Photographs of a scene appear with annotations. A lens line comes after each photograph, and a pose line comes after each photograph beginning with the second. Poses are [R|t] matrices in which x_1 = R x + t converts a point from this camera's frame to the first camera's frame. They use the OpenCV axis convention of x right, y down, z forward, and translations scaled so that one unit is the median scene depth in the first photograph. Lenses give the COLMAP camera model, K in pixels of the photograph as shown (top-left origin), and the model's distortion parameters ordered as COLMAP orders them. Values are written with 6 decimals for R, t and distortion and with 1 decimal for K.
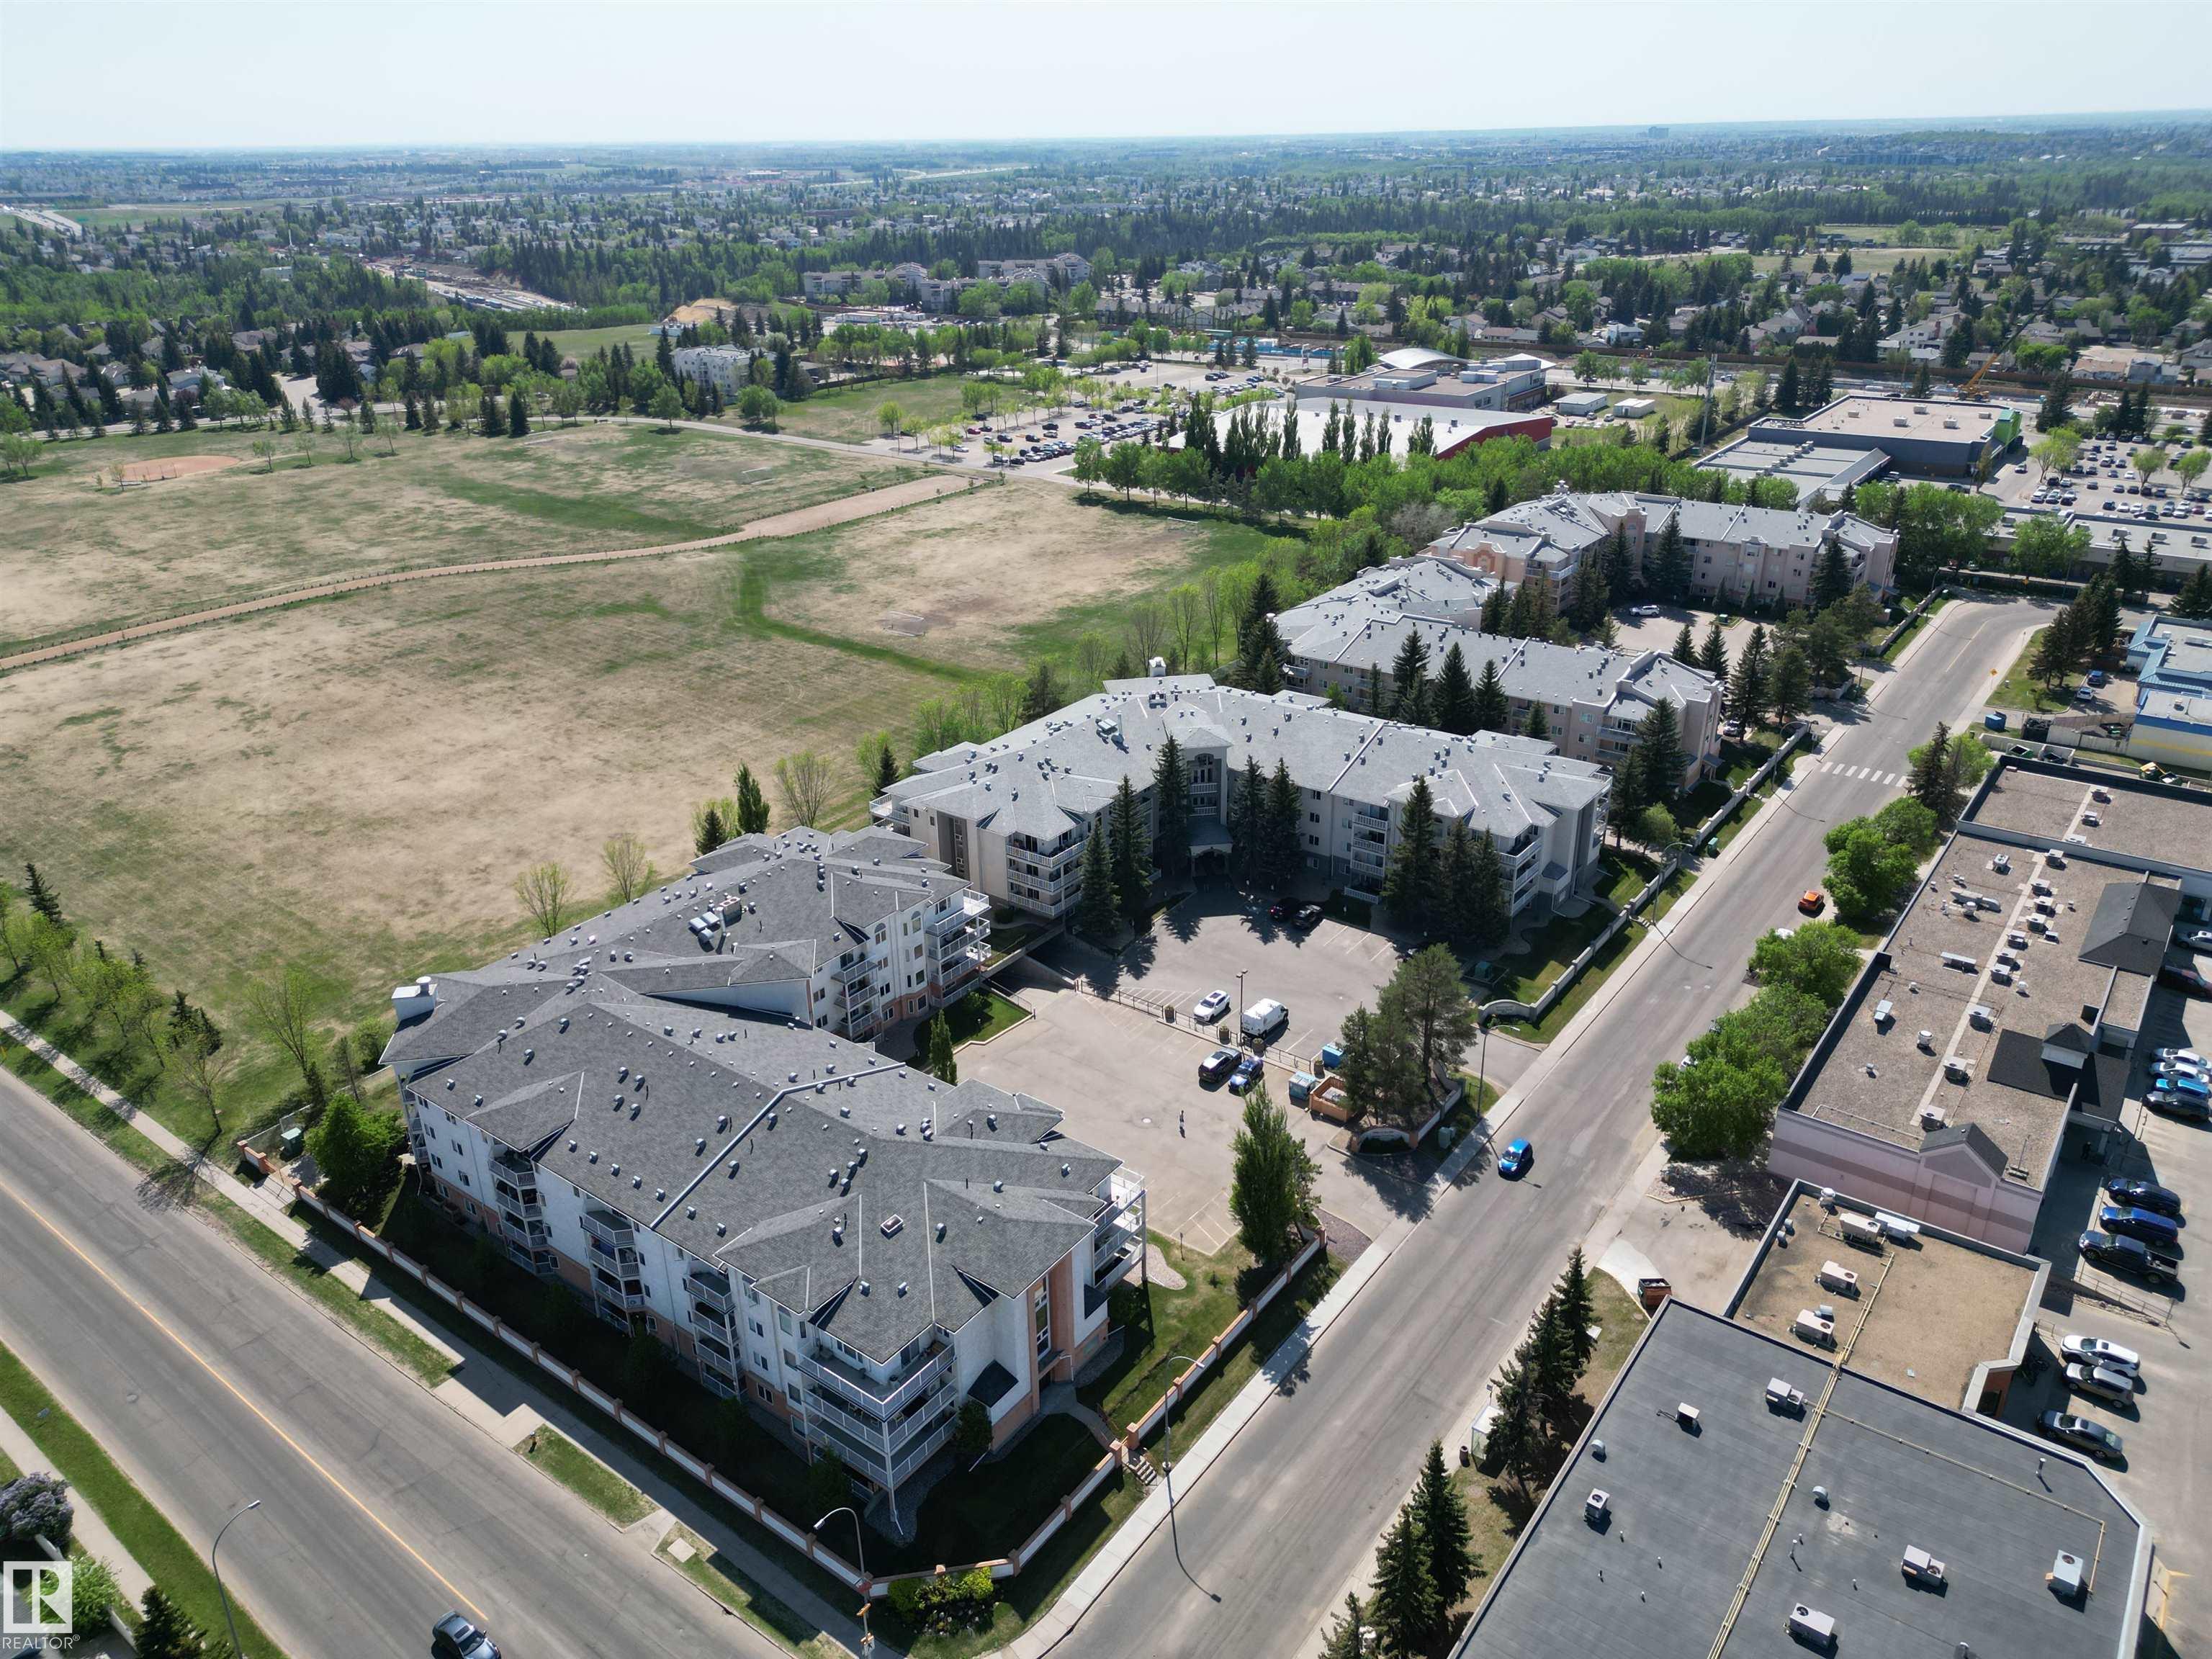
lens RADIAL K [[1534.9, 0, 1106.0], [0, 1534.9, 829.5], [0, 0, 1]] dist [0.082570, -0.085356]
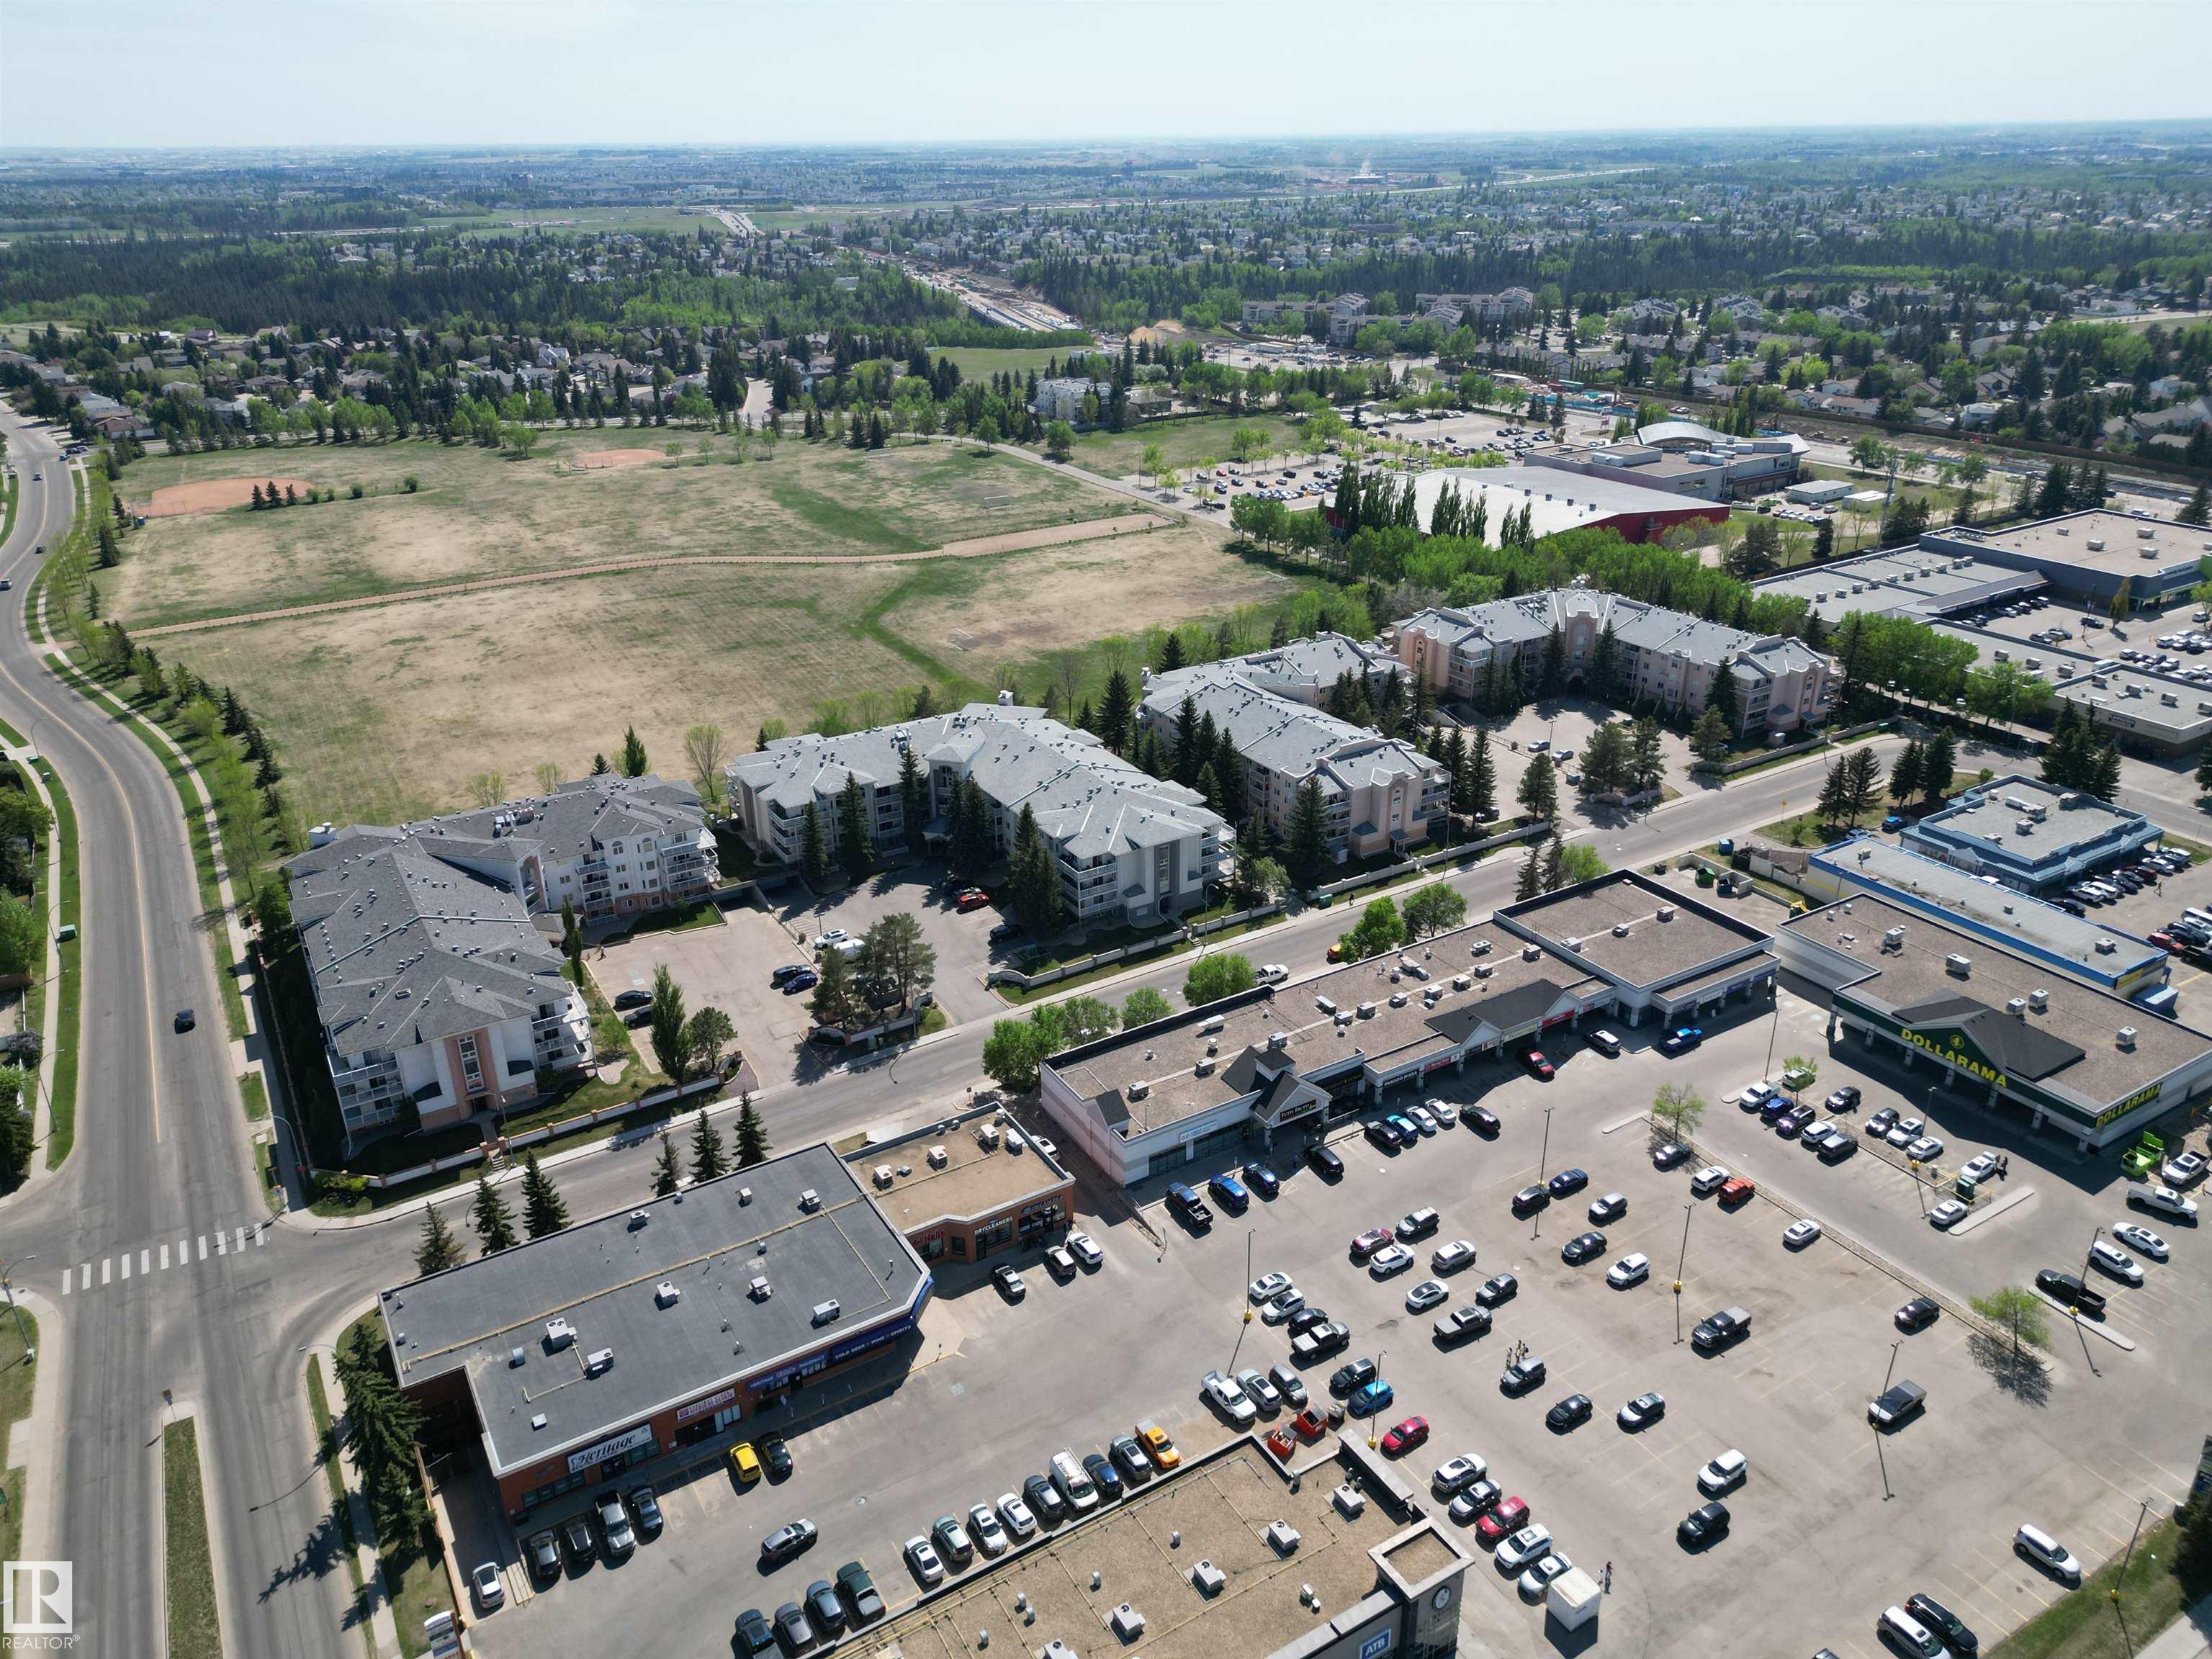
lens RADIAL K [[1534.9, 0, 1106.0], [0, 1534.9, 829.5], [0, 0, 1]] dist [0.082570, -0.085356]
pose [[0.927794, 0.156519, -0.338673, 0.485673], [-0.154915, 0.987411, 0.031945, -0.043600], [0.339410, 0.022827, 0.940362, -0.159375]]
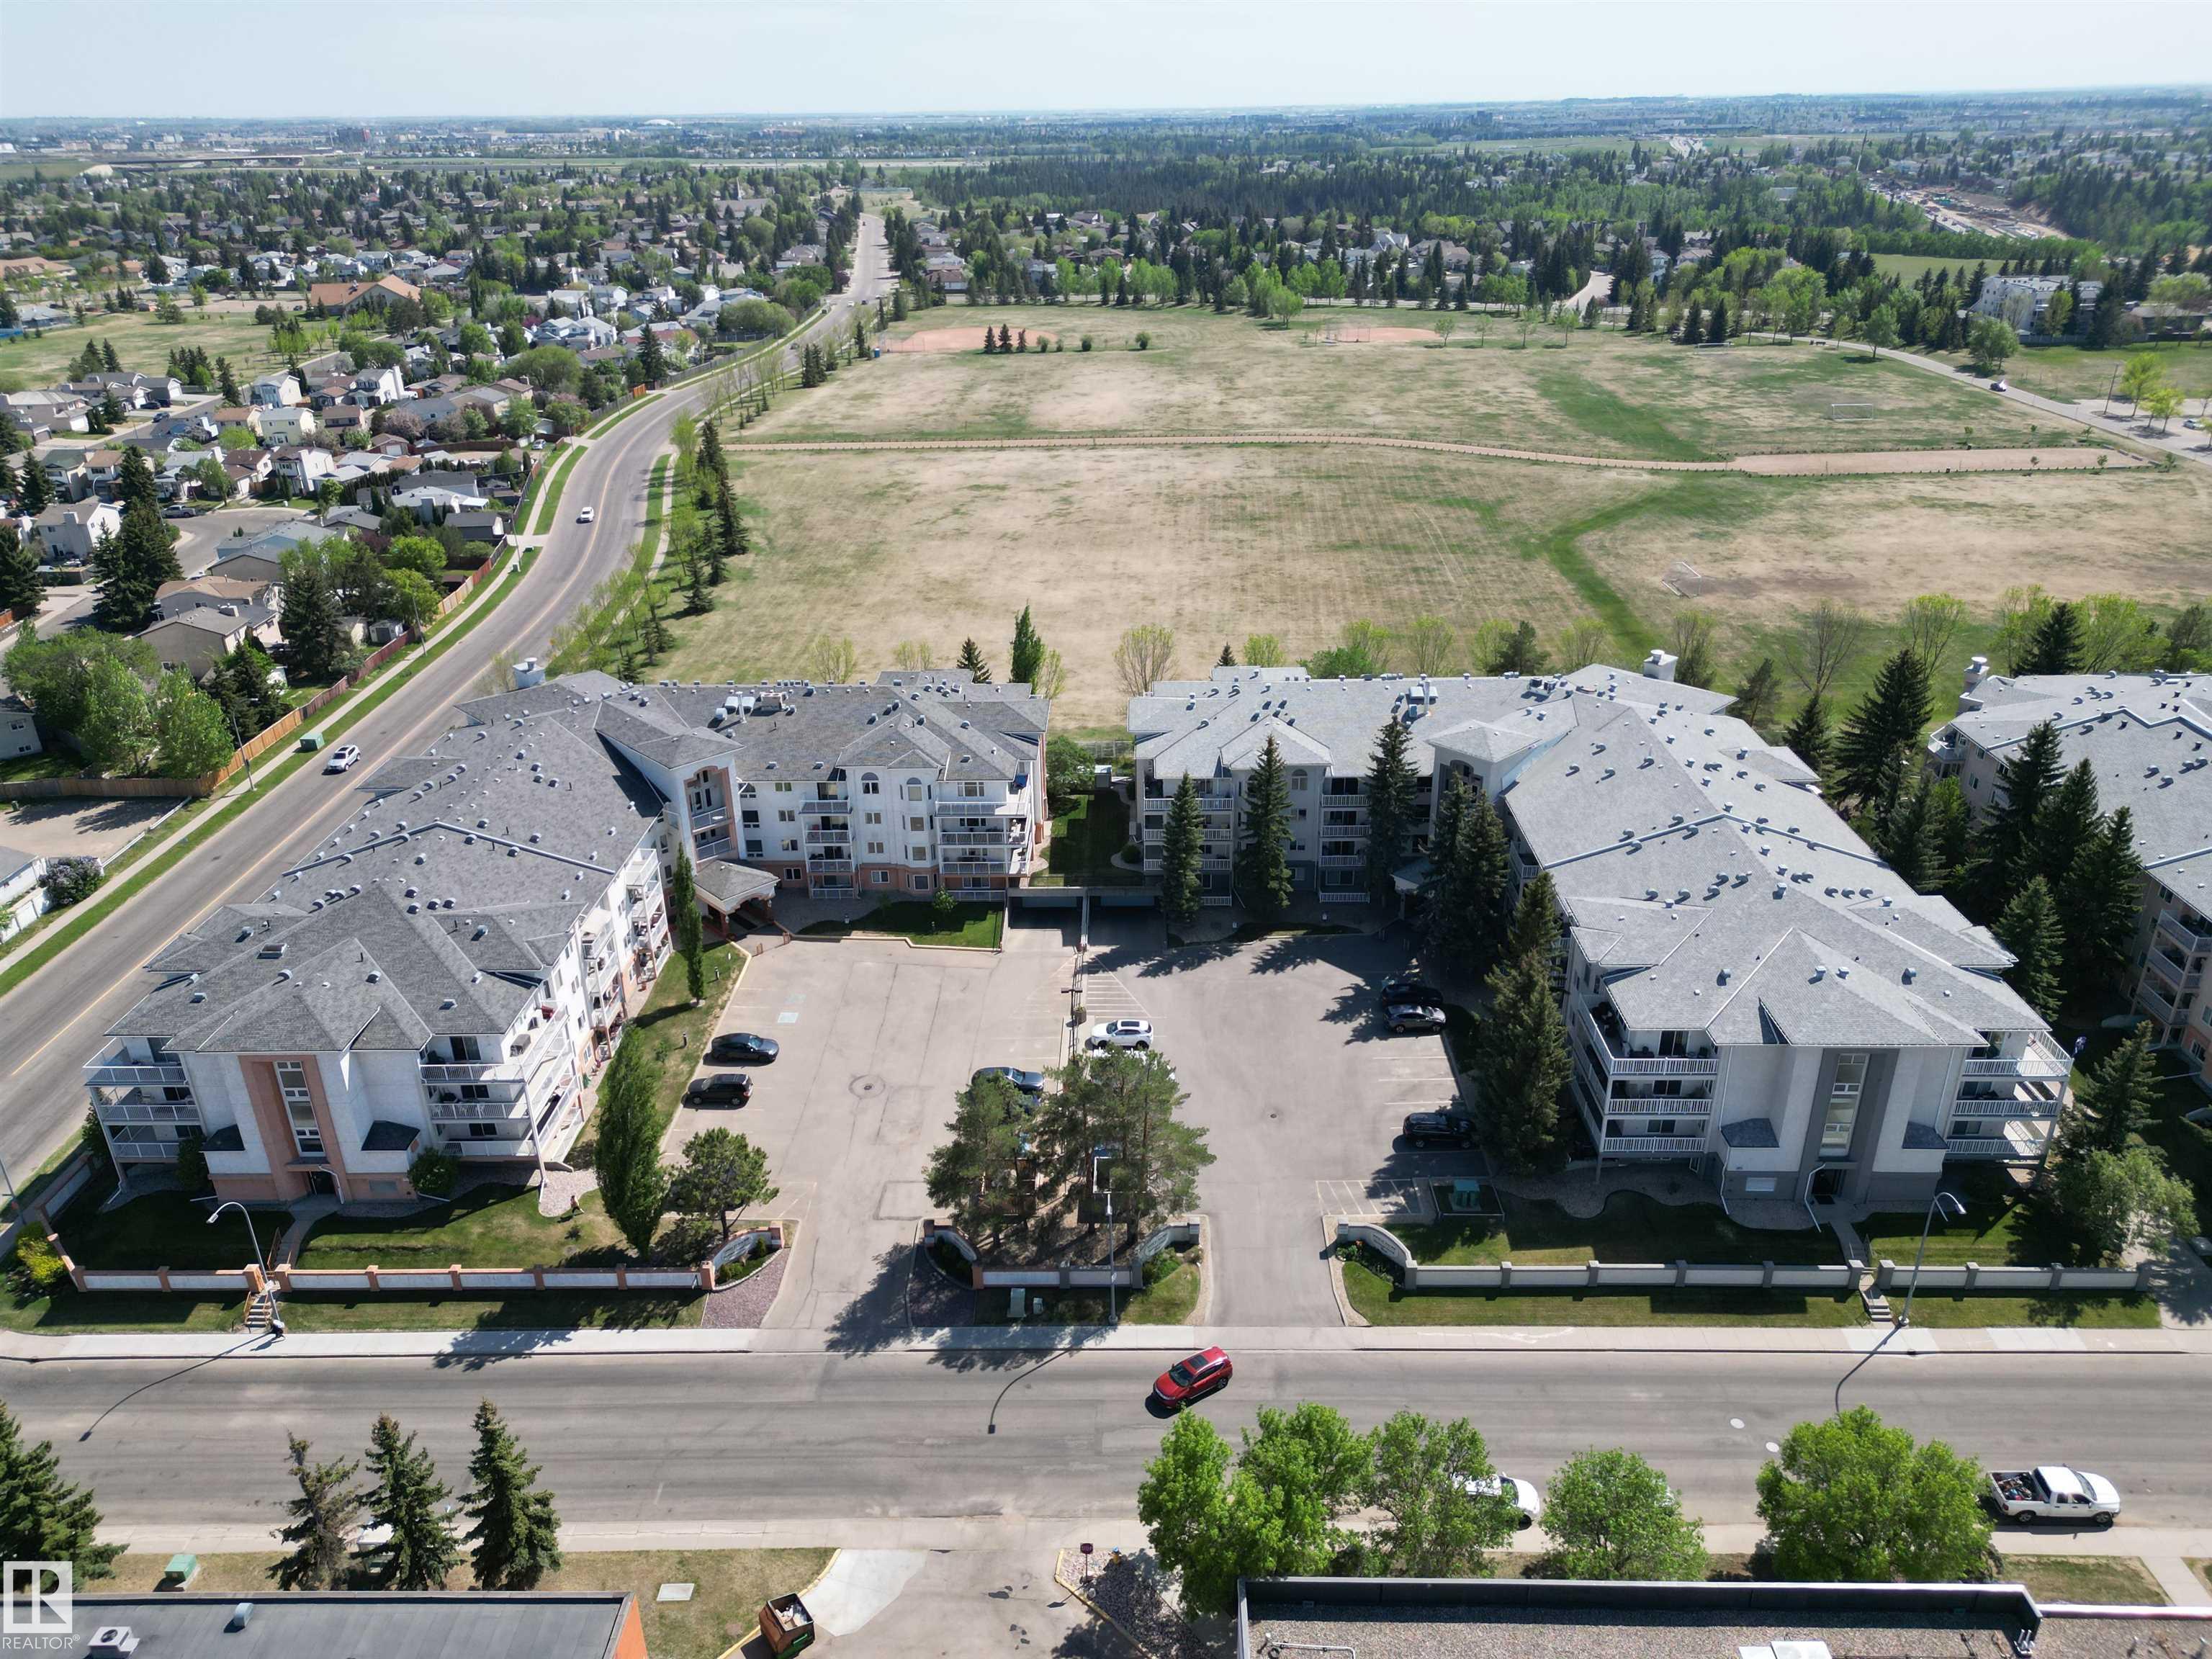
lens RADIAL K [[1534.9, 0, 1106.0], [0, 1534.9, 829.5], [0, 0, 1]] dist [0.082570, -0.085356]
pose [[0.584956, 0.348255, -0.732493, 0.366222], [-0.325570, 0.927991, 0.181208, -0.070419], [0.742854, 0.132478, 0.656215, 0.307091]]
